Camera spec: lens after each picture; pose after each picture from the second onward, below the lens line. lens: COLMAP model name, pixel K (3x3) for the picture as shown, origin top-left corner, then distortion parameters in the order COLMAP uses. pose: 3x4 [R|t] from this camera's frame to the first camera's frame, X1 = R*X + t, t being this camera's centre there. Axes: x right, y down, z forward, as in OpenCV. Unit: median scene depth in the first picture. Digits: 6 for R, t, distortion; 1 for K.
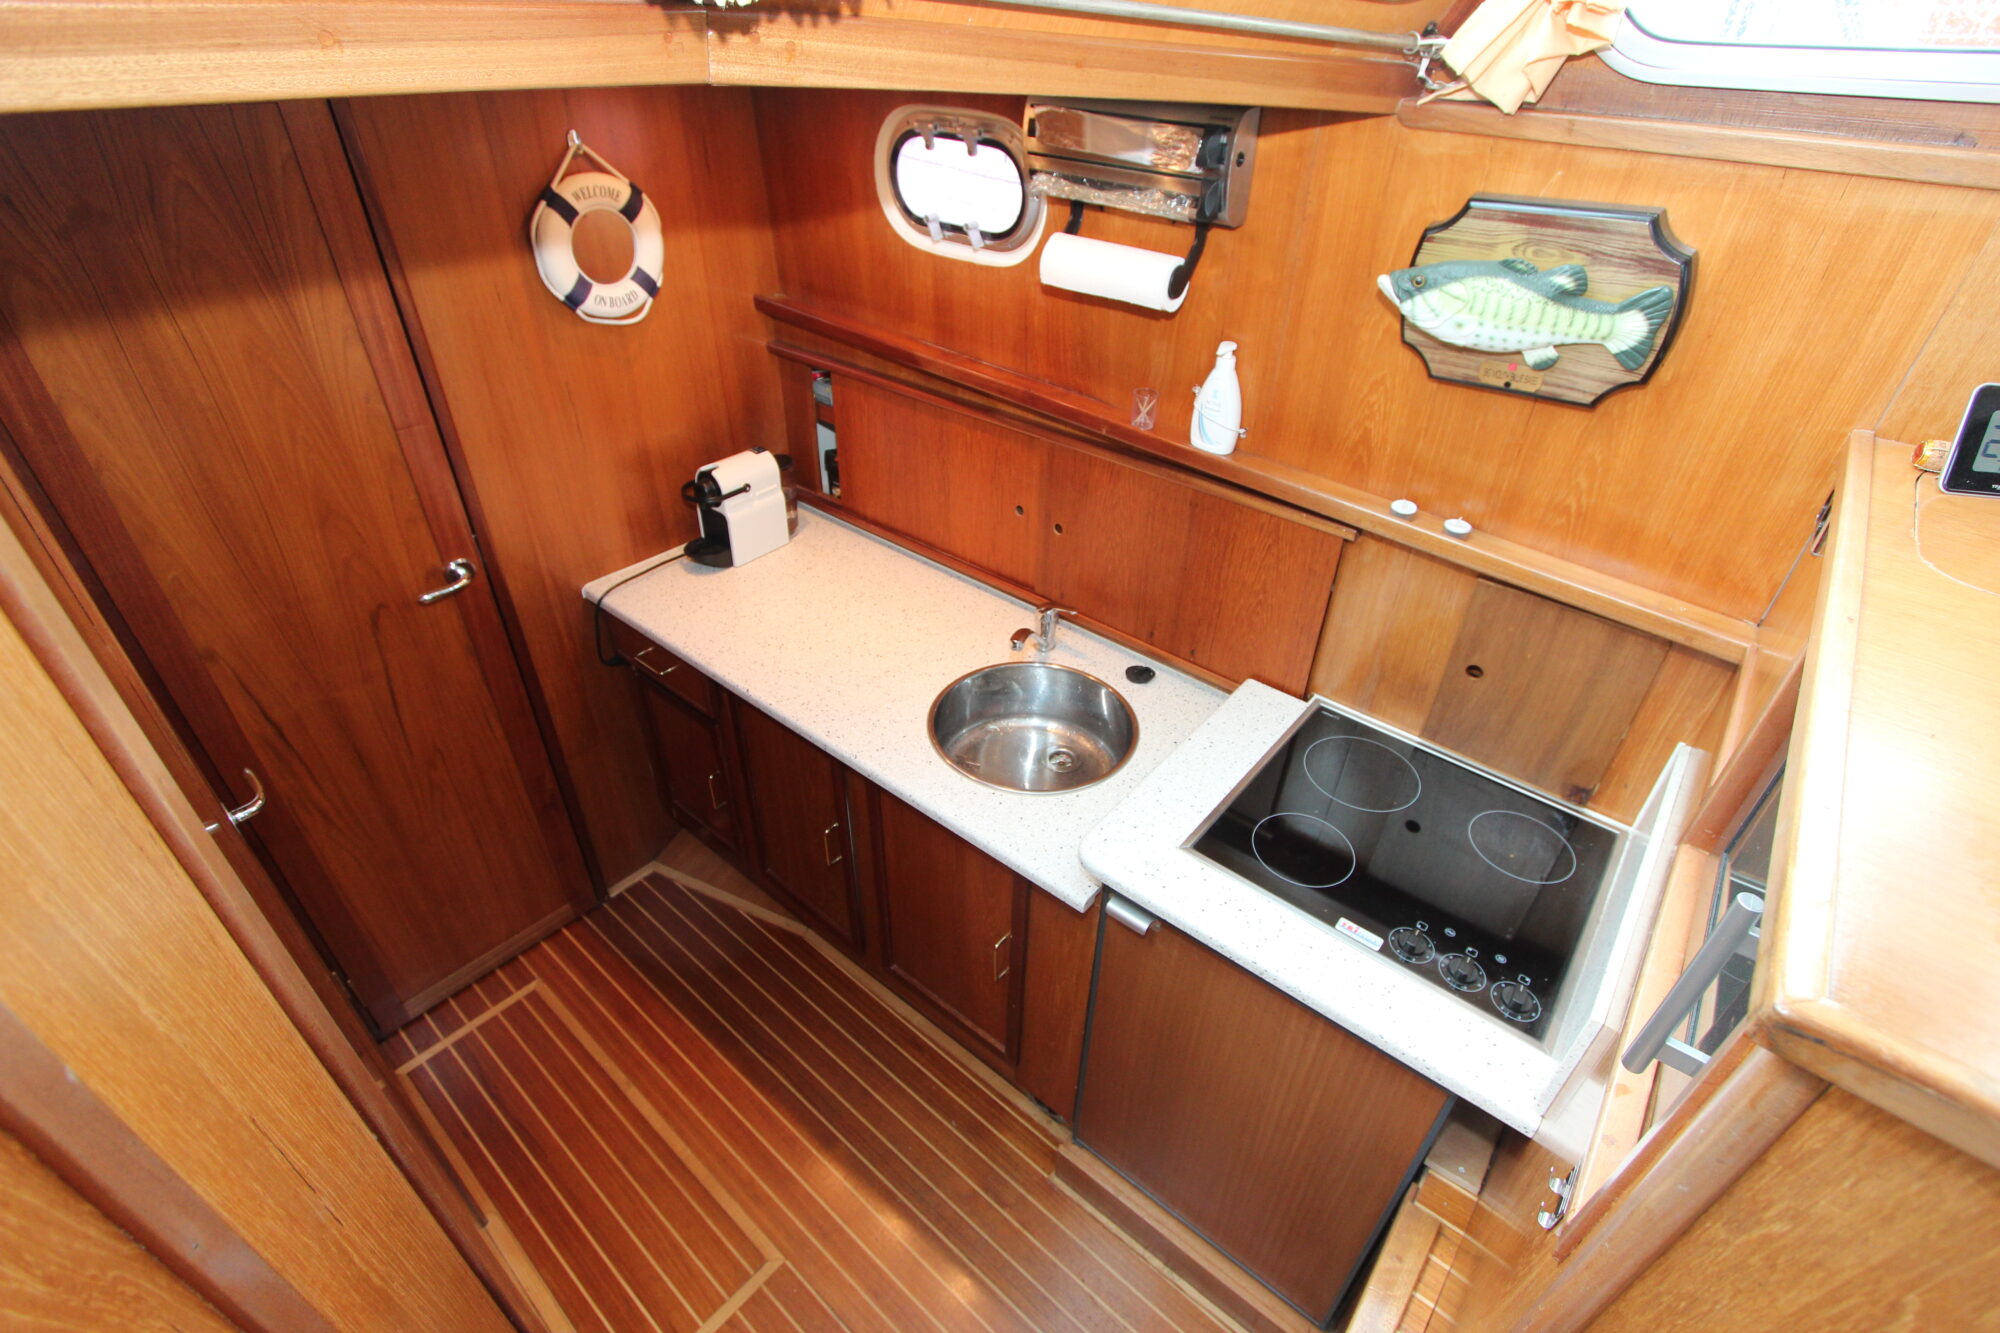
lens RADIAL K [[909.7, 0, 1004.9], [0, 909.7, 660.5], [0, 0, 1]] dist [-0.020622, 0.000489]
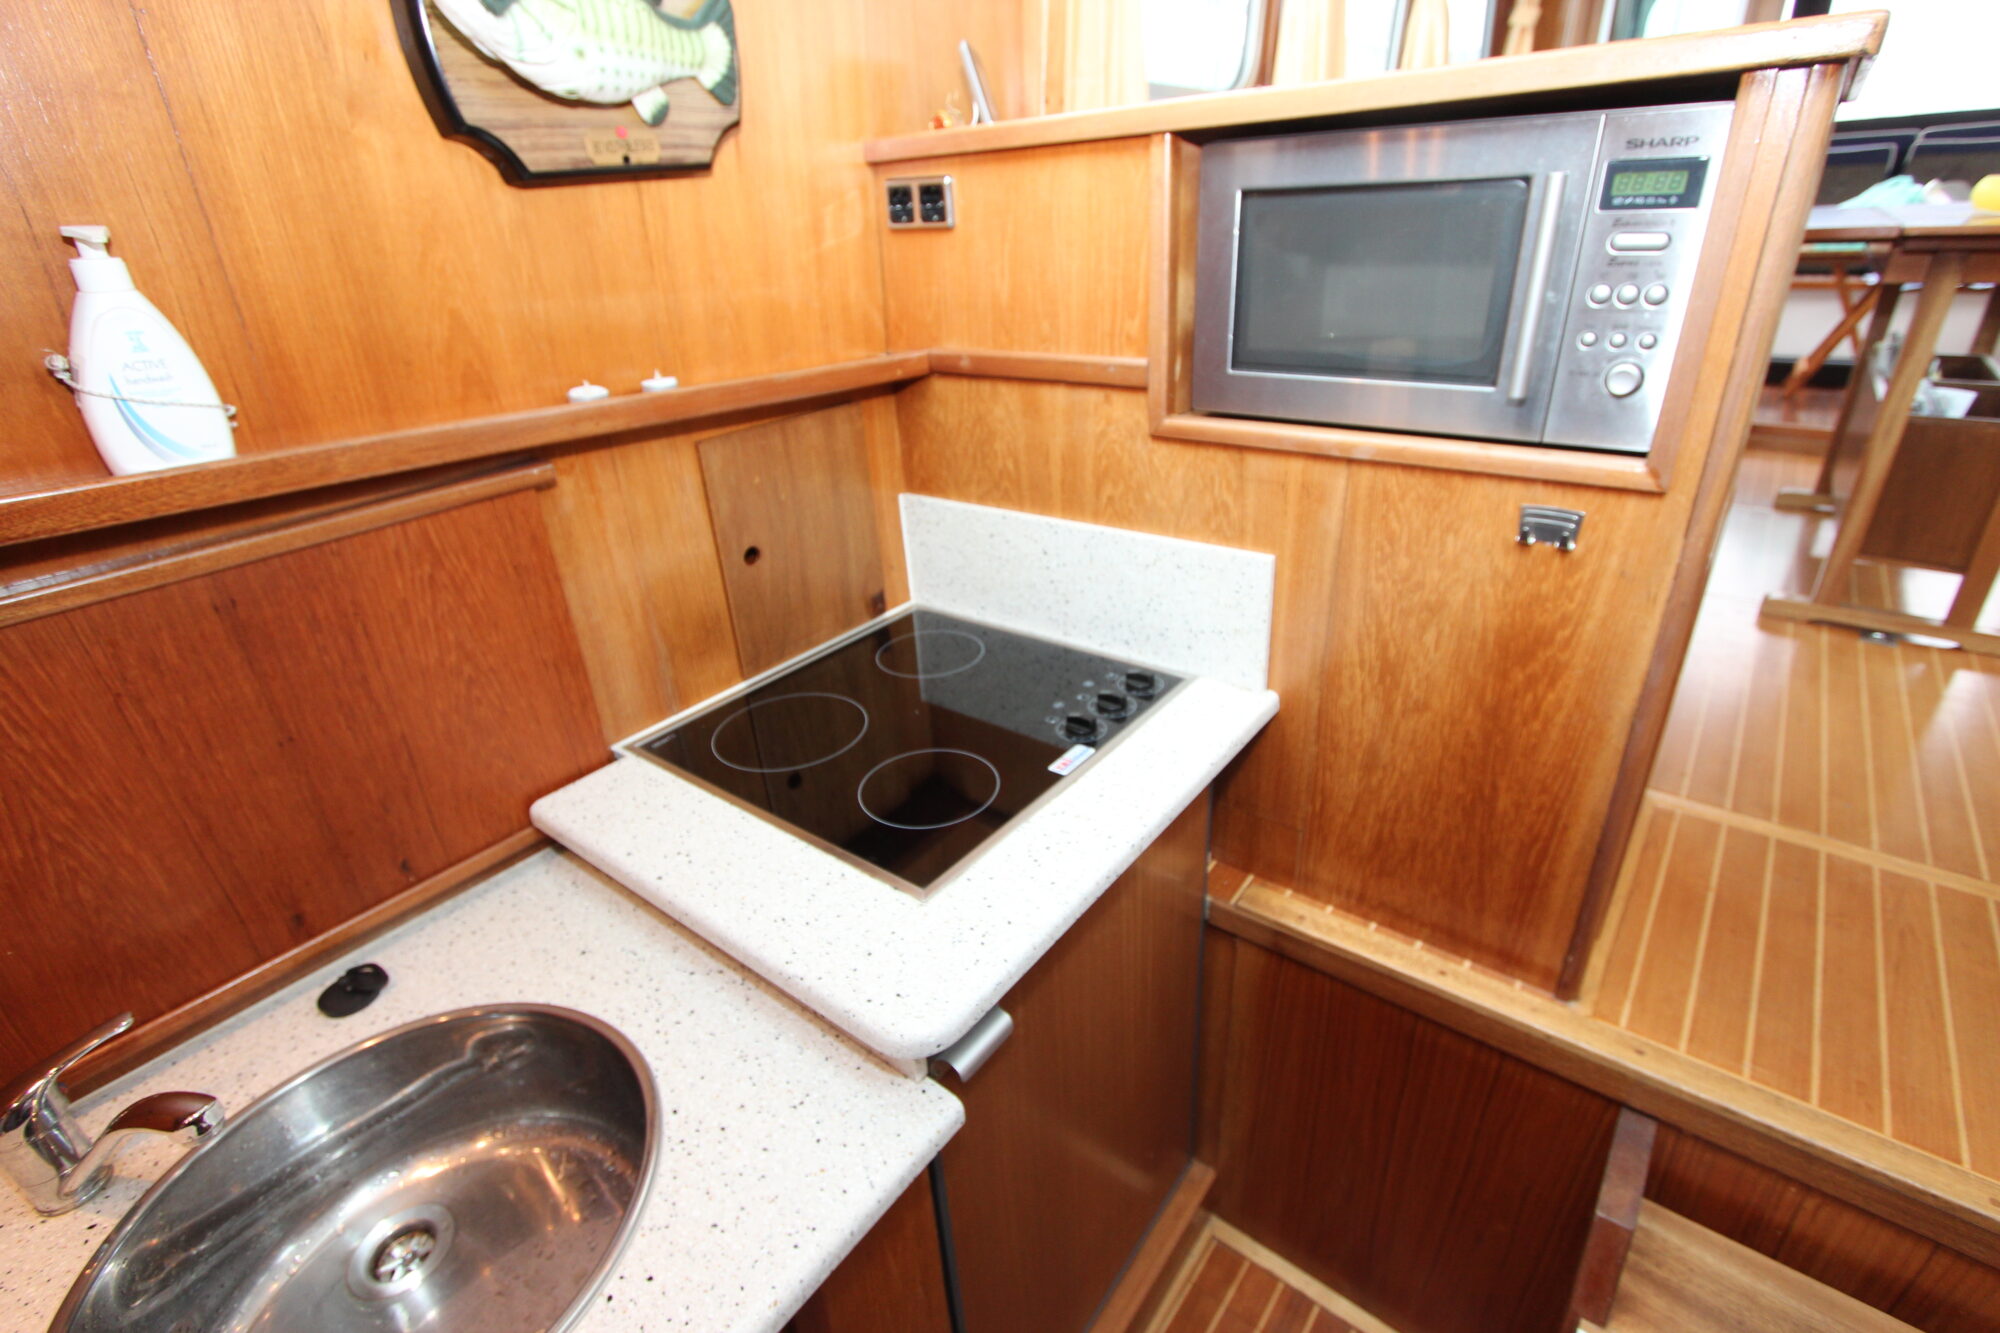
lens RADIAL K [[909.7, 0, 1004.9], [0, 909.7, 660.5], [0, 0, 1]] dist [-0.020622, 0.000489]
pose [[-0.034191, -0.462720, 0.885845, -0.201003], [0.610916, 0.691809, 0.384944, -0.078046], [-0.790957, 0.554338, 0.259029, 0.531633]]
